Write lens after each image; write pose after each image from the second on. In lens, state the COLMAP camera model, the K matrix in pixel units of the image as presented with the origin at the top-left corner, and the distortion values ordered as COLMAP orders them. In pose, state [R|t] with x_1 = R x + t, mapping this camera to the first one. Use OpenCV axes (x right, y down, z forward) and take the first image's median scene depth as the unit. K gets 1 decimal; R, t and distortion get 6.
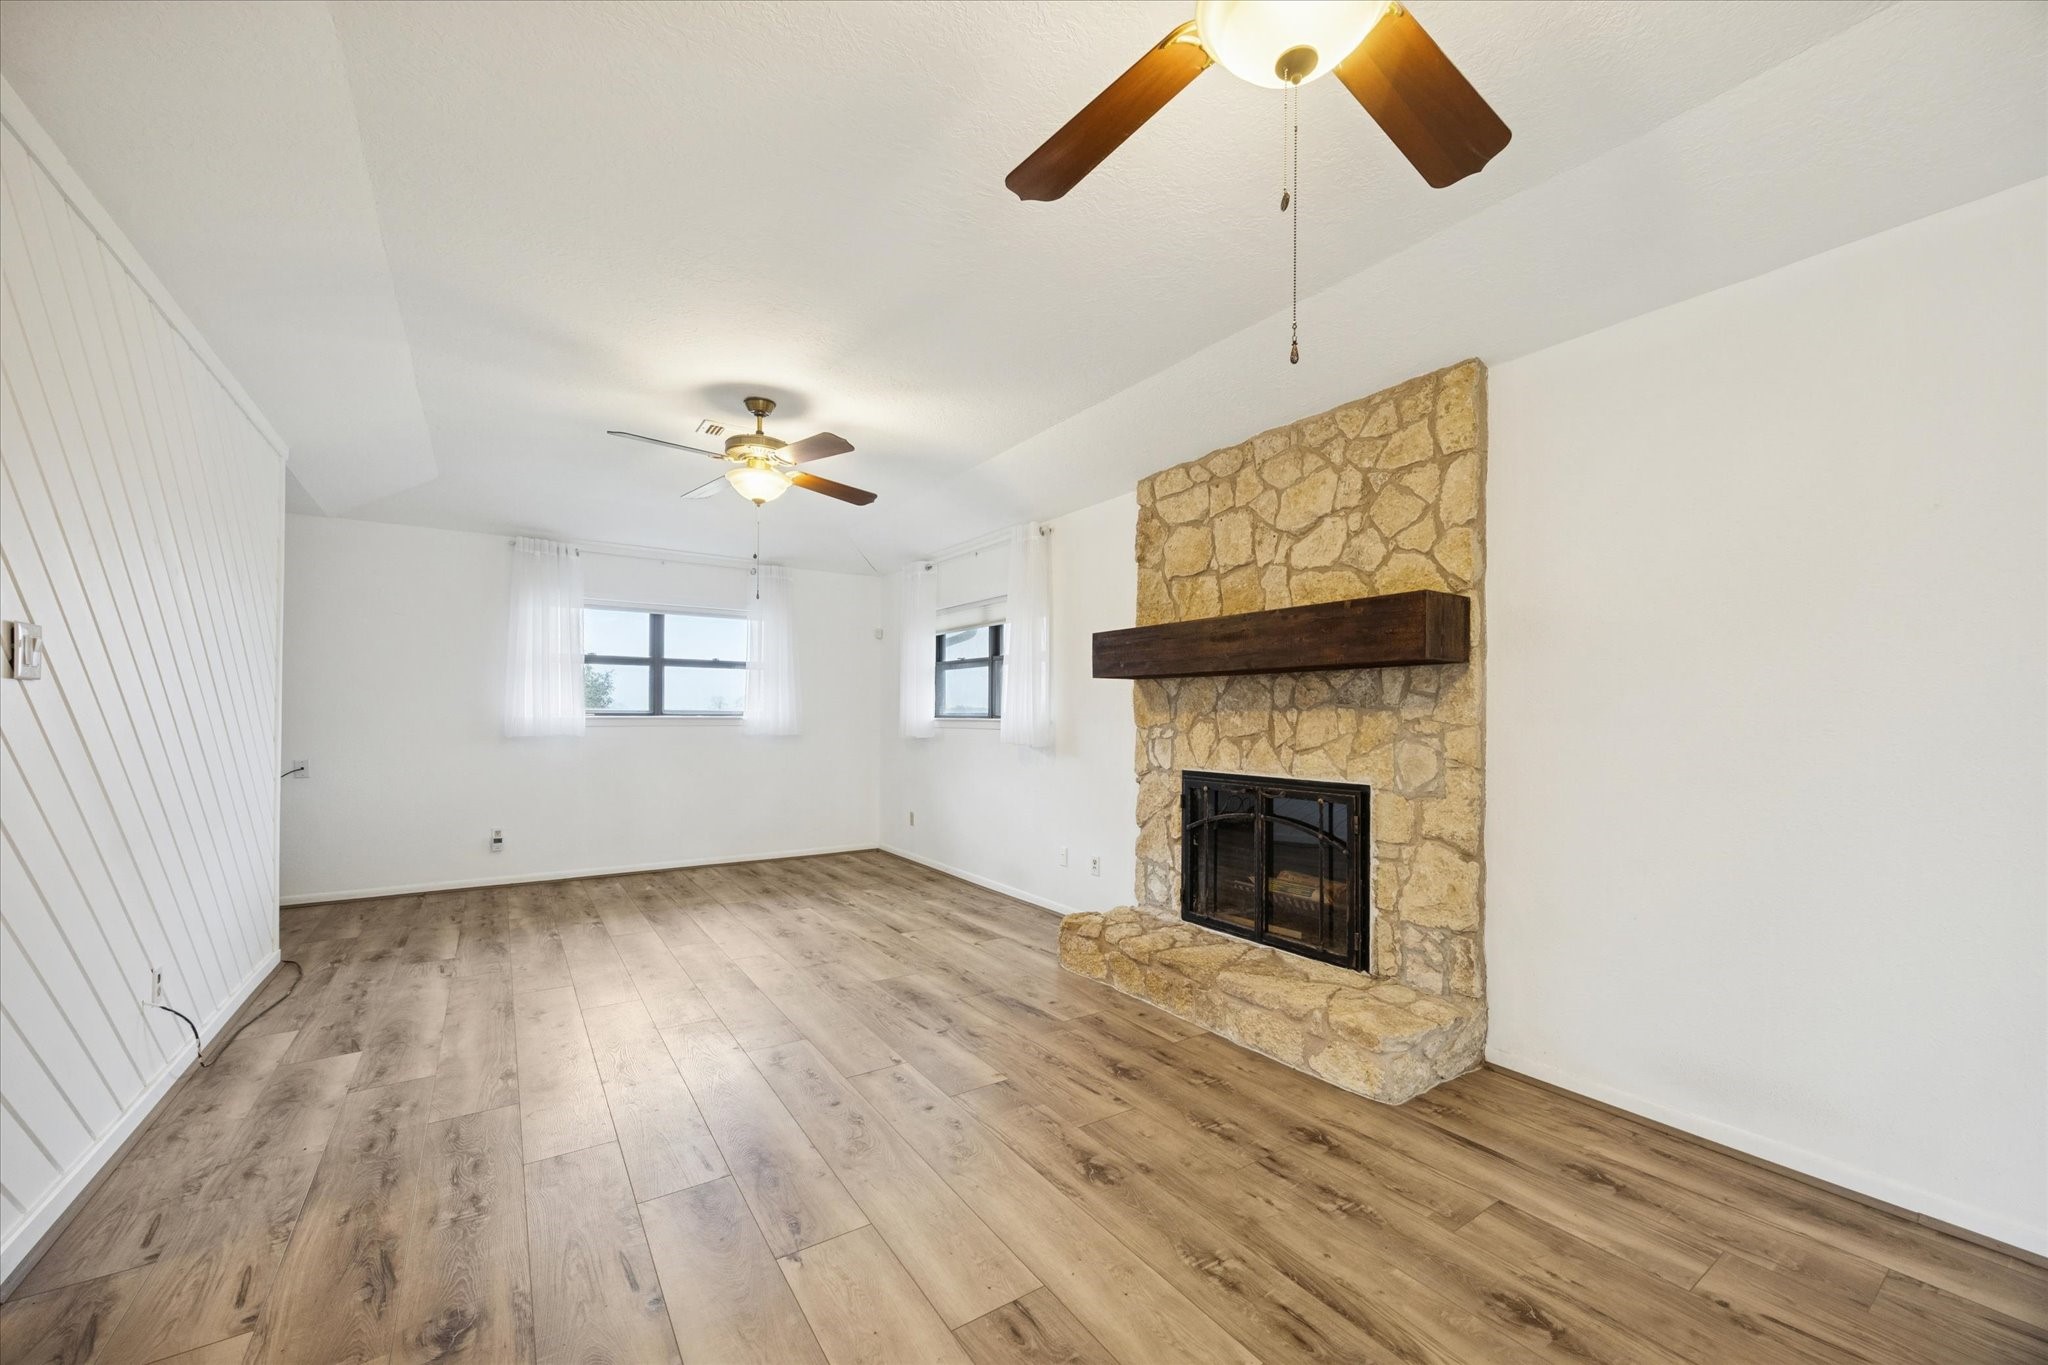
lens RADIAL K [[797.6, 0, 1049.4], [0, 797.6, 714.0], [0, 0, 1]] dist [-0.013244, -0.000303]
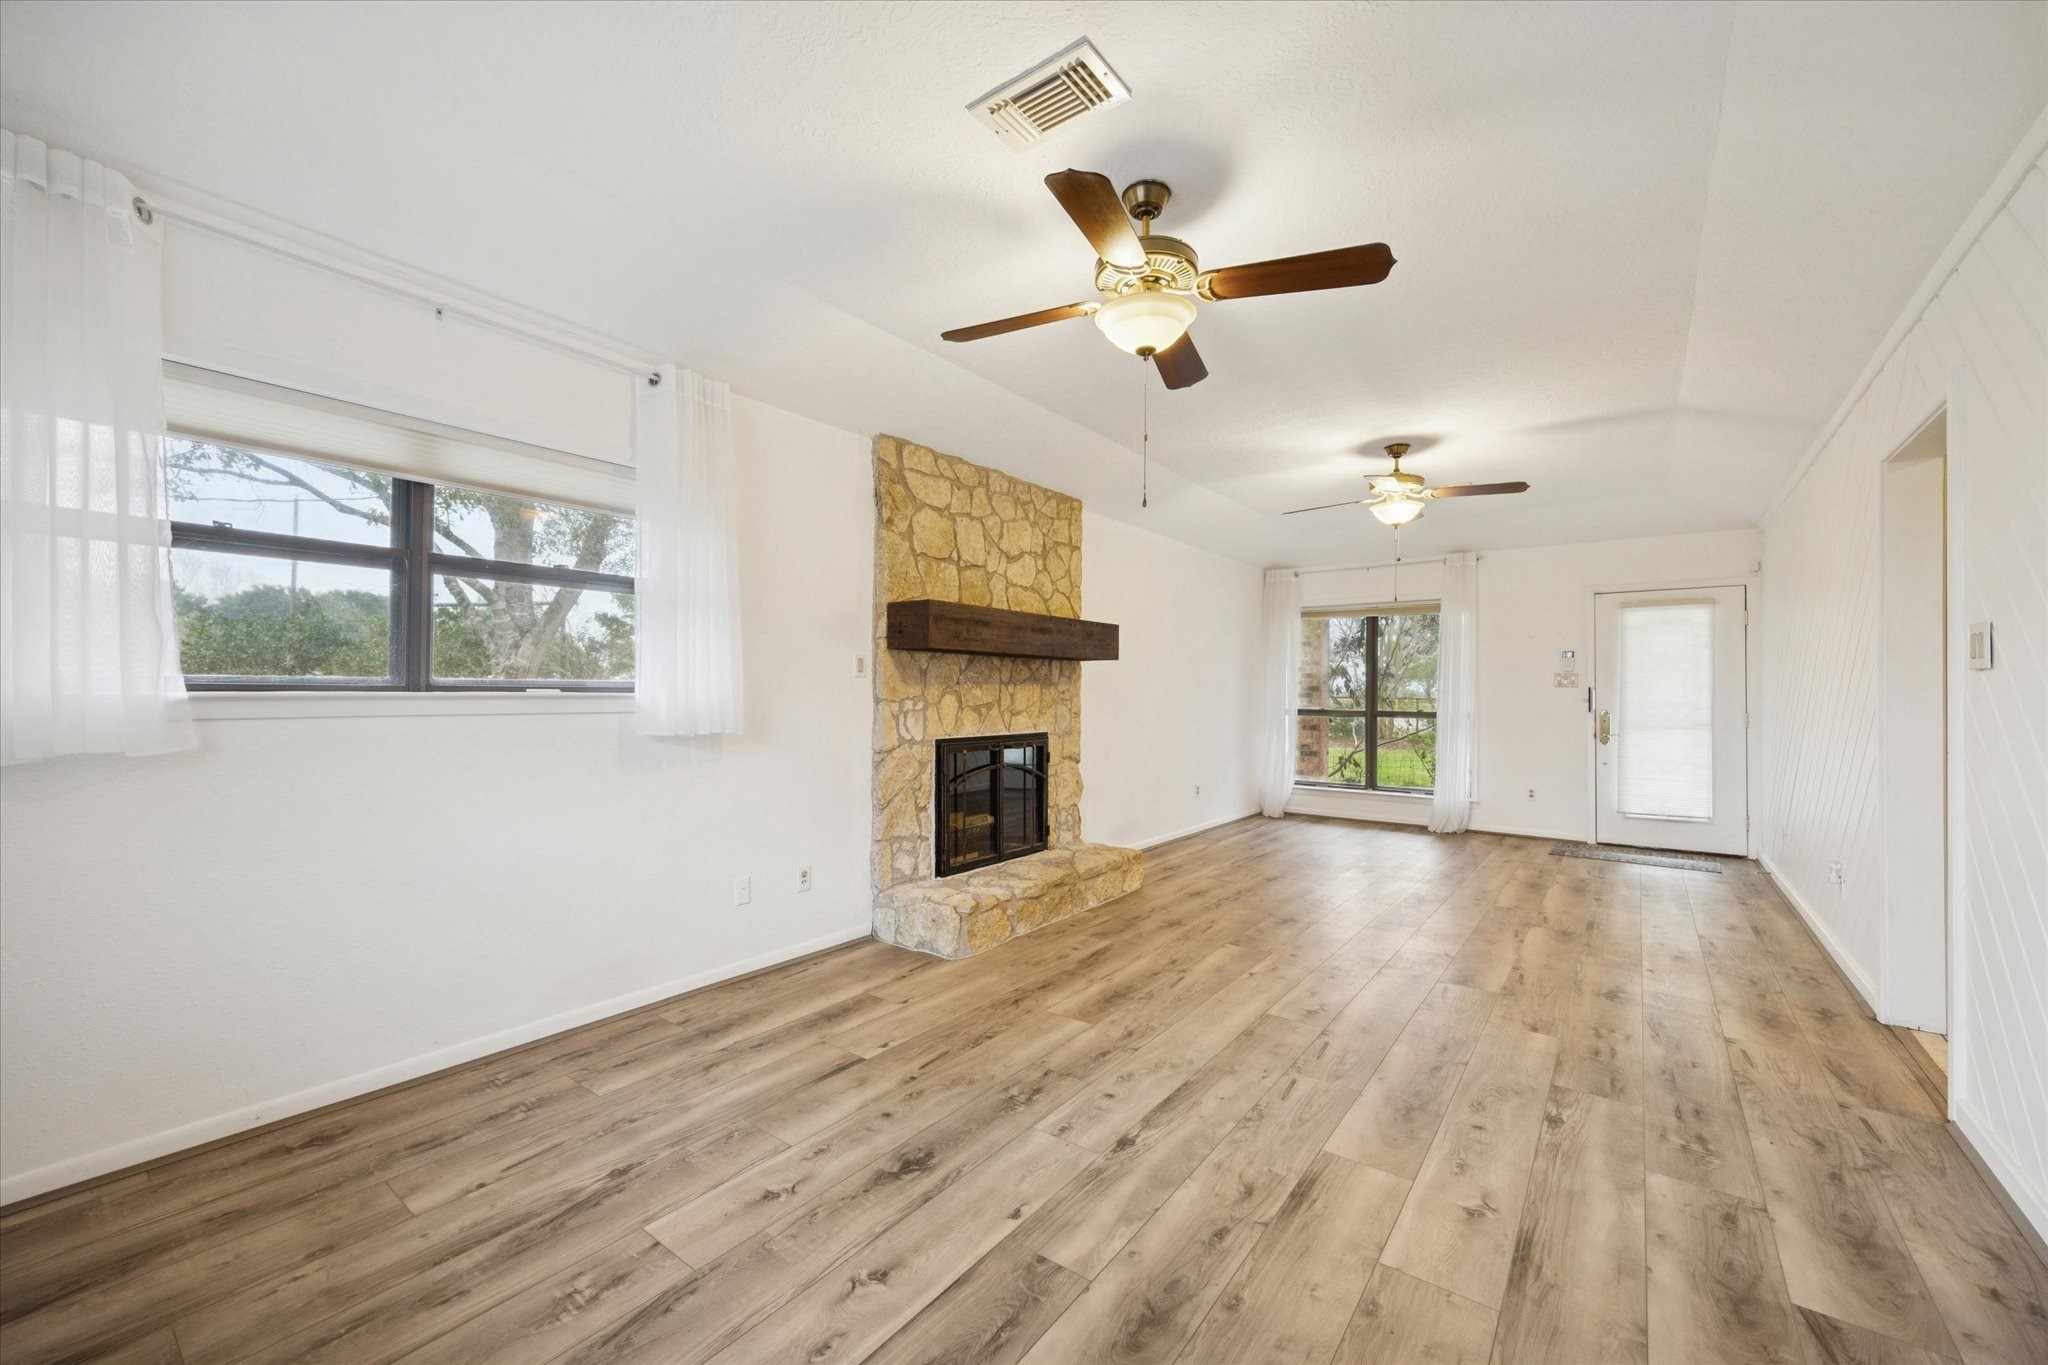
lens RADIAL K [[814.7, 0, 1024.8], [0, 814.7, 686.1], [0, 0, 1]] dist [0.009004, -0.000073]
pose [[-0.313310, -0.003658, 0.949644, -0.992273], [-0.012232, 0.999925, -0.000185, -0.002332], [-0.949572, -0.011674, -0.313331, 1.347118]]
